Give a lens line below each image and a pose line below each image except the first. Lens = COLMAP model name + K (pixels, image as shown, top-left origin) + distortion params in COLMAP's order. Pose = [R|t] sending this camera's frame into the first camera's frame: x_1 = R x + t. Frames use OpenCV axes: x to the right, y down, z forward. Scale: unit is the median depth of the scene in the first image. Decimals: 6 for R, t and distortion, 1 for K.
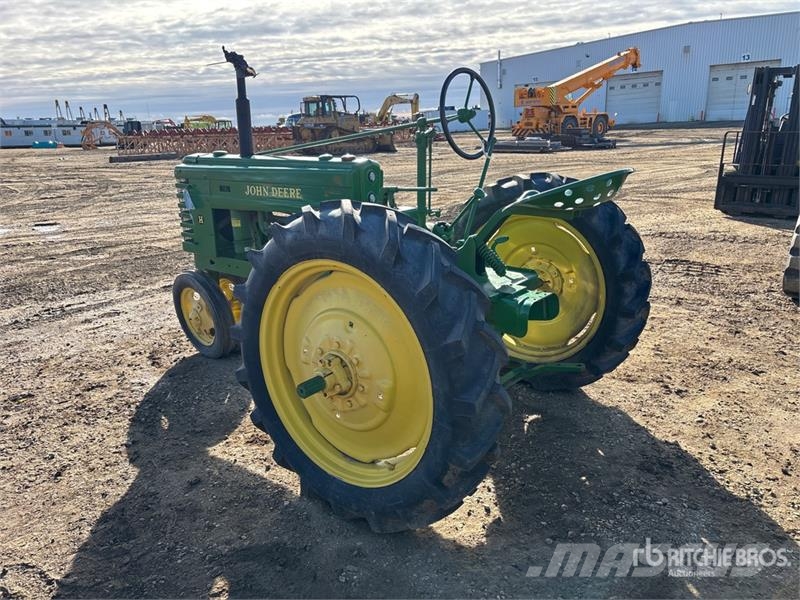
lens RADIAL K [[597.3, 0, 400.0], [0, 597.3, 300.0], [0, 0, 1]] dist [0.039131, -0.048984]
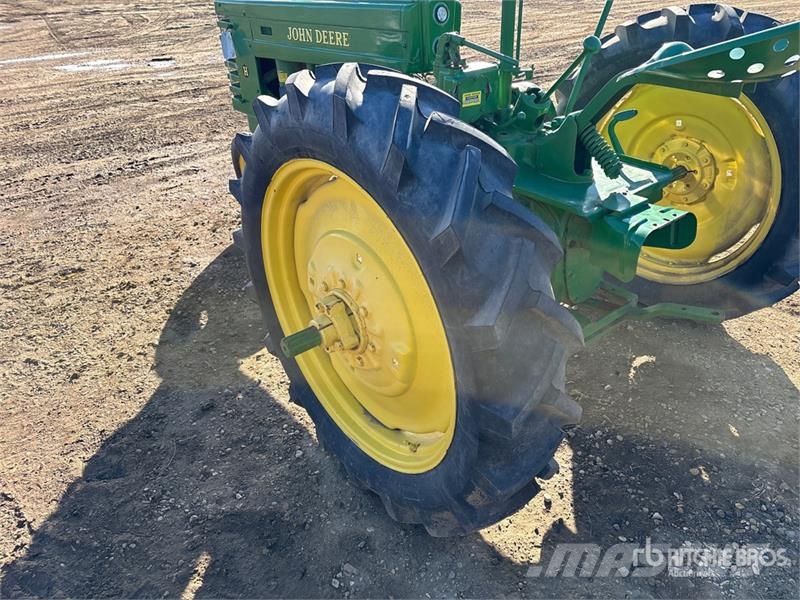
lens RADIAL K [[606.5, 0, 402.7], [0, 606.5, 302.5], [0, 0, 1]] dist [0.053448, -0.070989]
pose [[0.976886, 0.086041, -0.195682, 0.081261], [-0.033597, 0.965839, 0.256955, -0.068249], [0.211106, -0.244441, 0.946405, 0.255427]]
